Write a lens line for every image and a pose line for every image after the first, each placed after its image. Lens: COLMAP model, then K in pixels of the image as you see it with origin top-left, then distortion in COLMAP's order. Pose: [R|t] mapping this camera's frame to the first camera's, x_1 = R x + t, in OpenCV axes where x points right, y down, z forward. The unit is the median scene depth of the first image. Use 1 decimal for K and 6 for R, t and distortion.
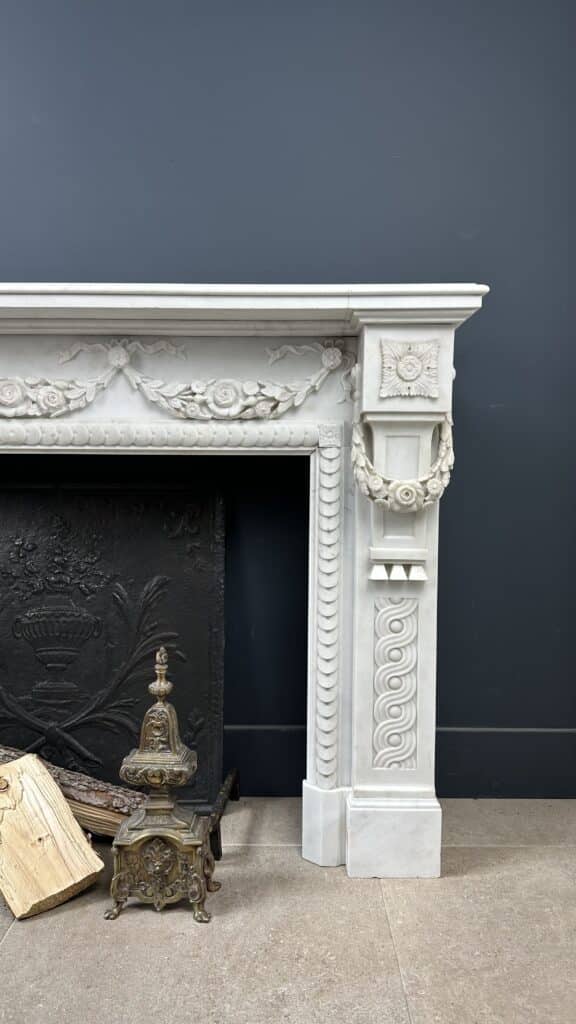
lens RADIAL K [[728.3, 0, 283.1], [0, 728.3, 514.1], [0, 0, 1]] dist [0.138631, -0.226039]
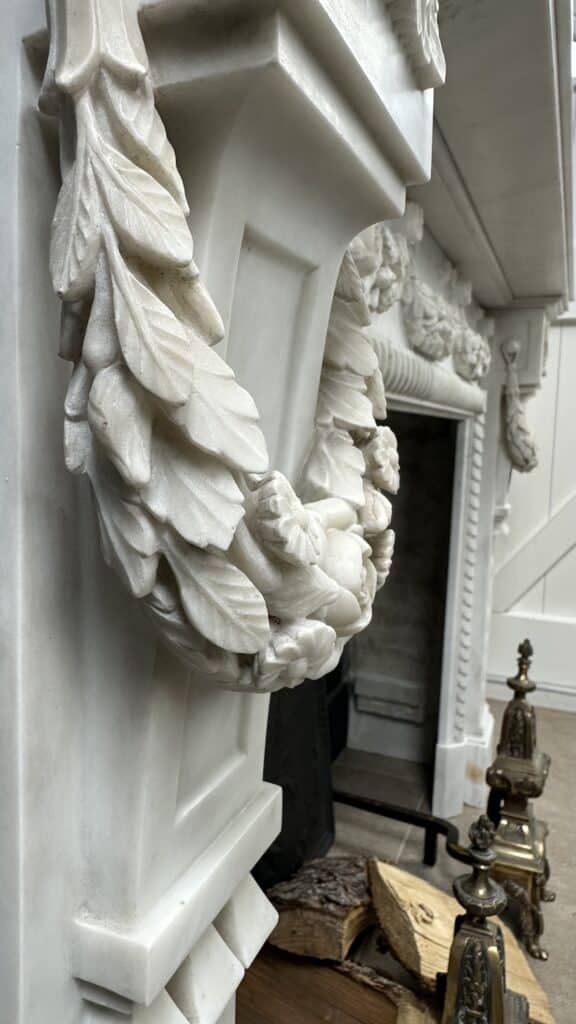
lens RADIAL K [[743.1, 0, 215.6], [0, 743.1, 482.1], [0, 0, 1]] dist [-0.000456, -0.001093]
pose [[0.422212, -0.060217, 0.904495, -1.060787], [0.027820, 0.998182, 0.053468, -0.061422], [-0.906070, 0.002588, 0.423119, 0.905893]]
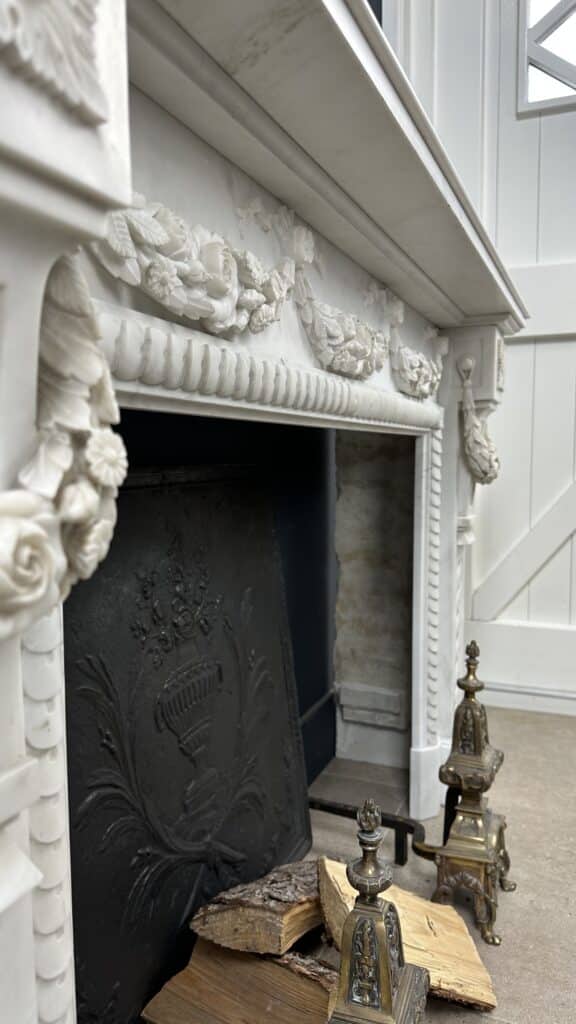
lens RADIAL K [[728.3, 0, 283.1], [0, 728.3, 514.1], [0, 0, 1]] dist [0.138631, -0.226039]
pose [[0.379888, -0.081611, 0.921425, -1.045170], [0.064770, 0.996003, 0.061513, -0.048081], [-0.922762, 0.036312, 0.383656, 0.809078]]
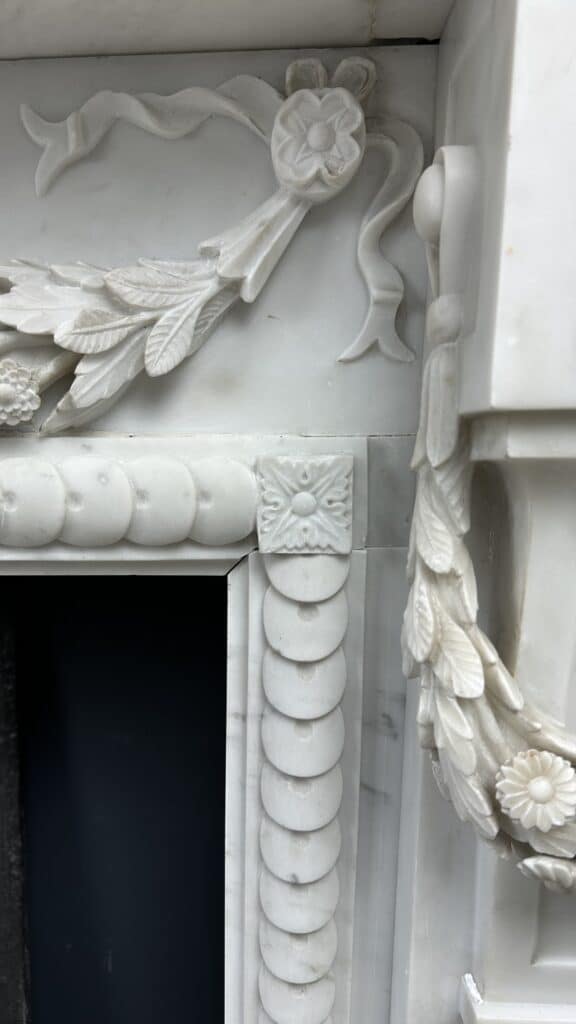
lens RADIAL K [[801.3, 0, 222.2], [0, 801.3, 588.3], [0, 0, 1]] dist [0.072013, -0.108907]
pose [[0.998396, 0.004531, -0.056438, 0.052850], [0.002730, 0.991780, 0.127923, -0.114826], [0.056554, -0.127872, 0.990177, 0.747309]]
